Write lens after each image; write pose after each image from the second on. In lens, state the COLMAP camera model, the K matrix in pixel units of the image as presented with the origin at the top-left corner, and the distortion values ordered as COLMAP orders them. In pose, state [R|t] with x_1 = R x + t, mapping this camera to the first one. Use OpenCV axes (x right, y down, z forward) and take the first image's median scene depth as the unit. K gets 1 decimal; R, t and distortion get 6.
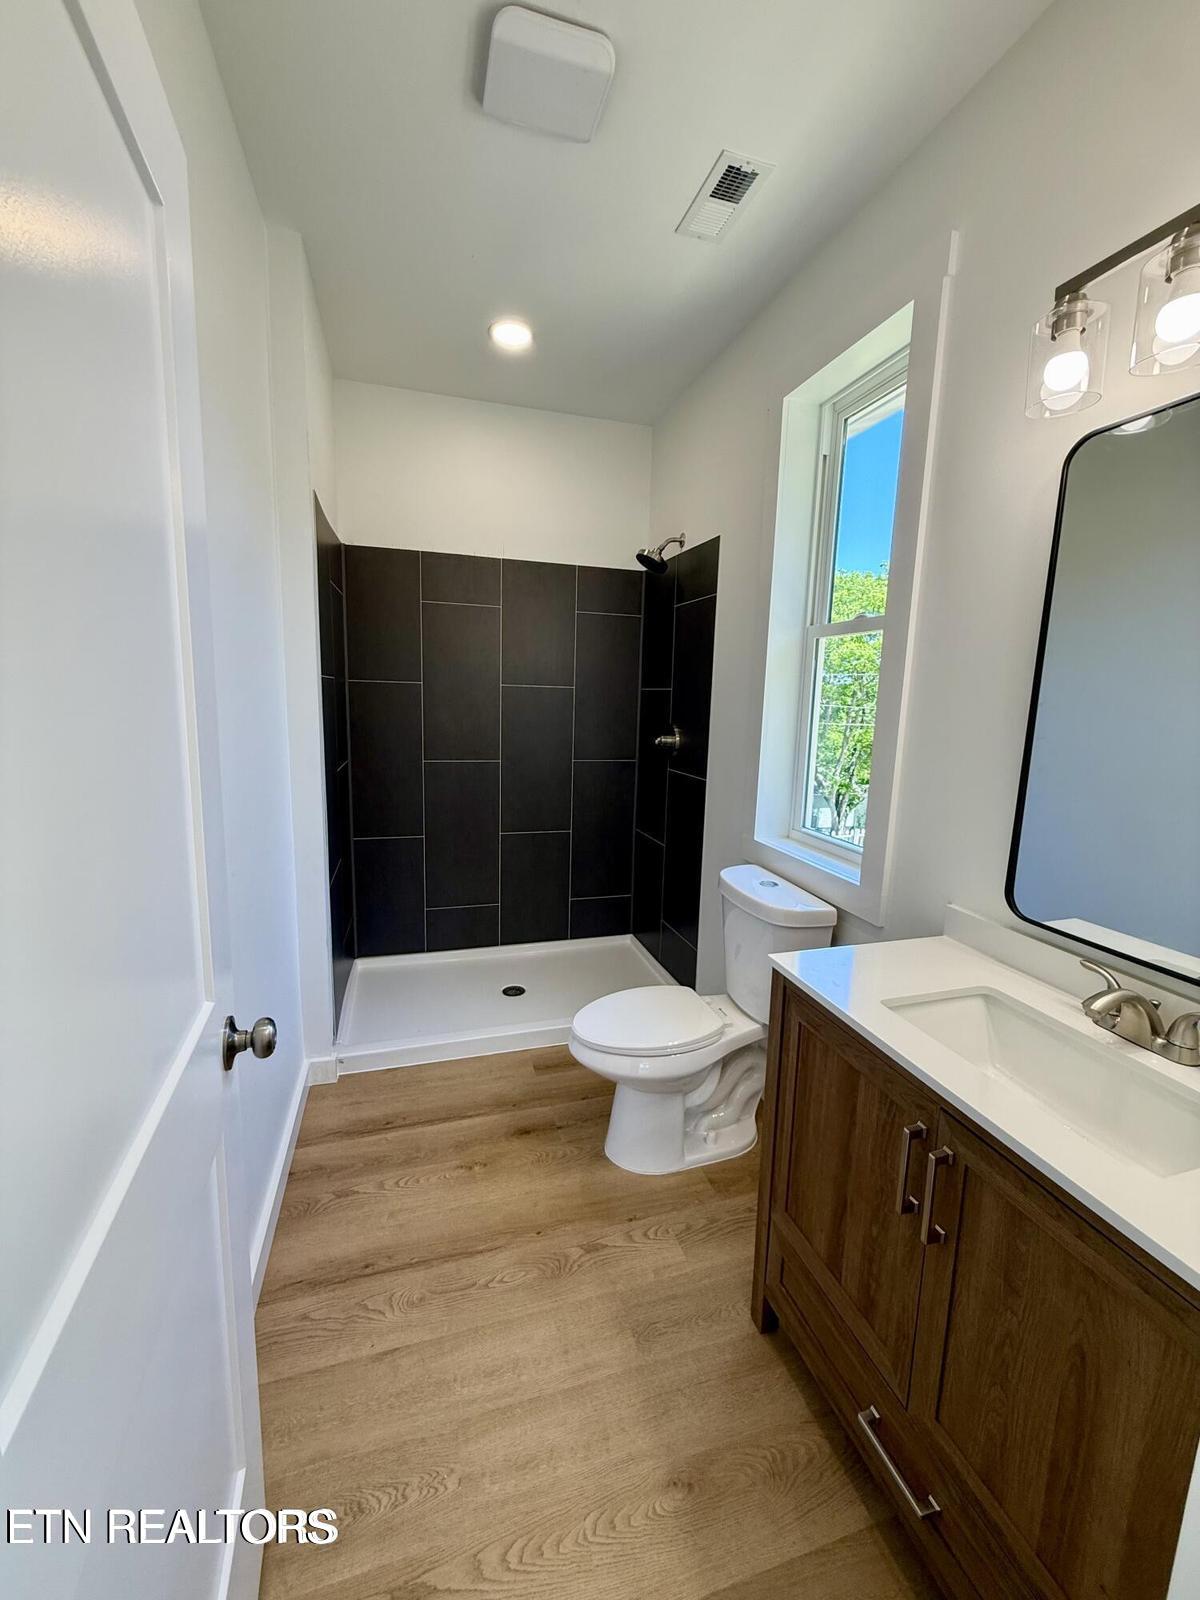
lens RADIAL K [[630.6, 0, 596.5], [0, 630.6, 788.4], [0, 0, 1]] dist [0.000156, 0.000098]
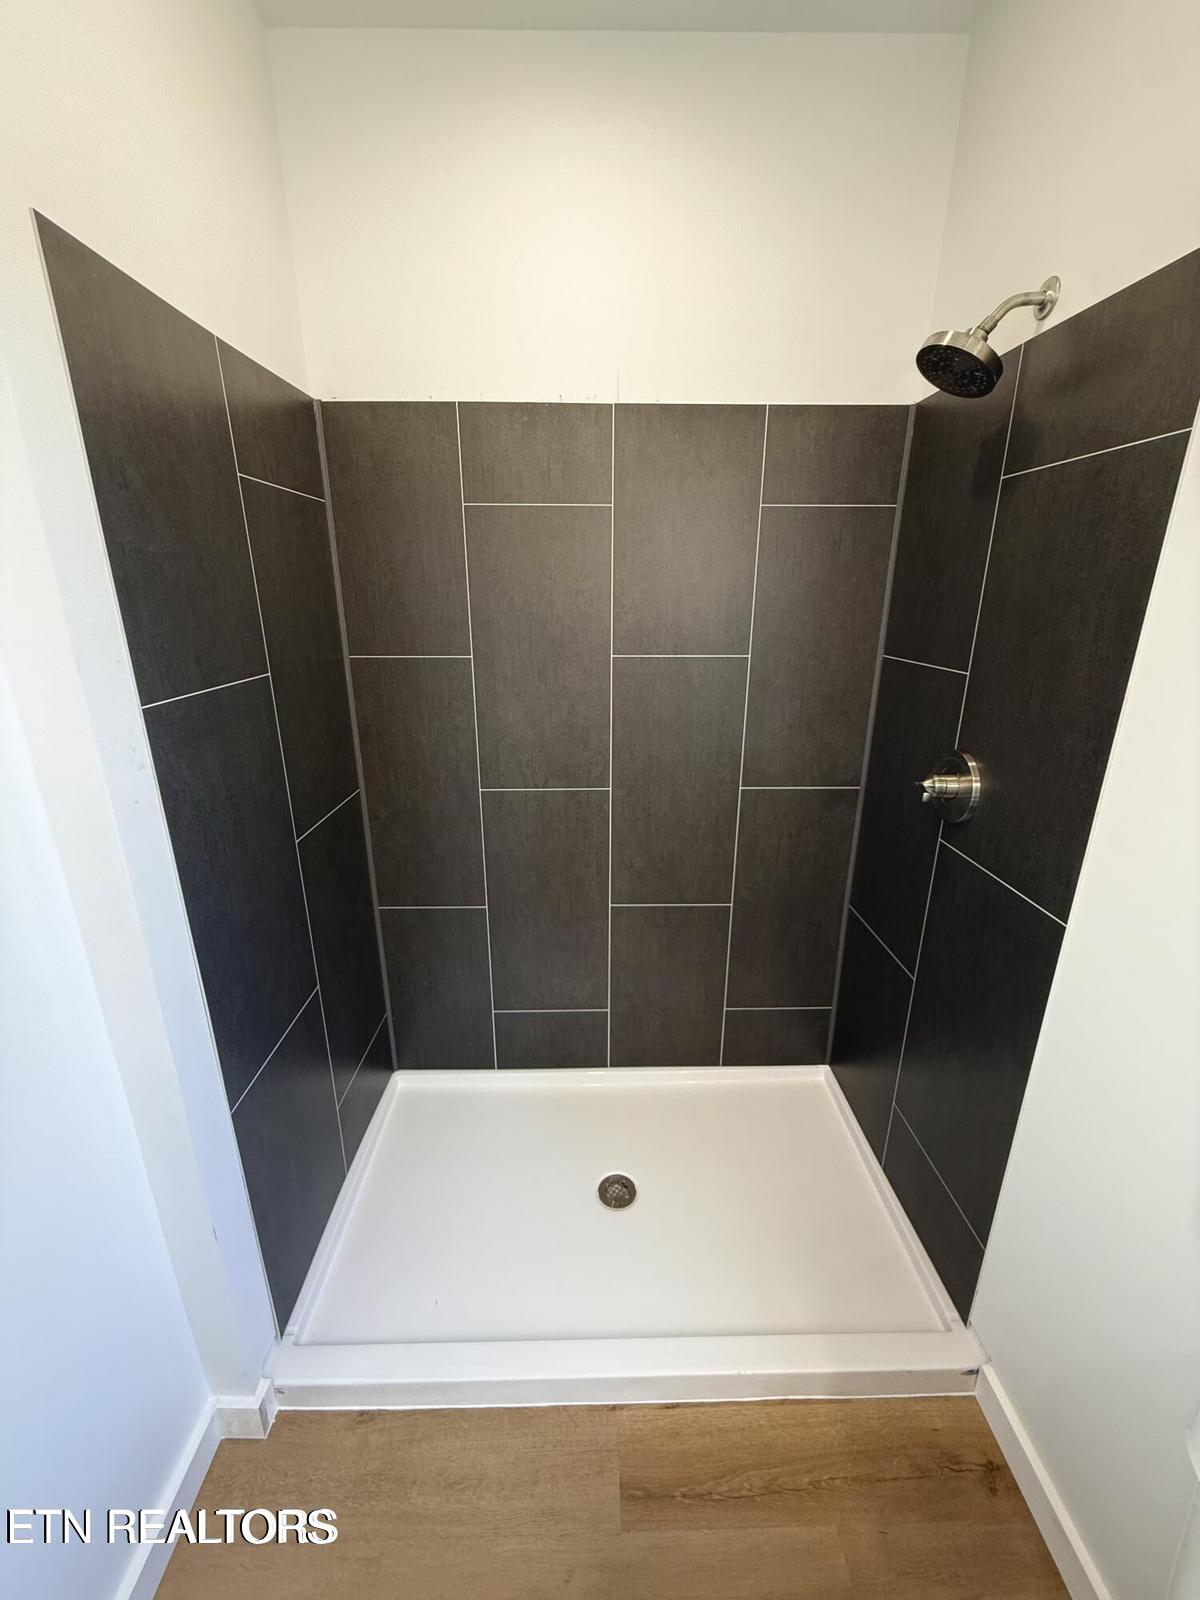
lens RADIAL K [[630.6, 0, 596.5], [0, 630.6, 788.4], [0, 0, 1]] dist [0.000156, 0.000098]
pose [[0.962588, 0.053937, -0.265546, -0.013344], [-0.013151, 0.988133, 0.153037, -0.141202], [0.270649, -0.143819, 0.951874, 0.484000]]
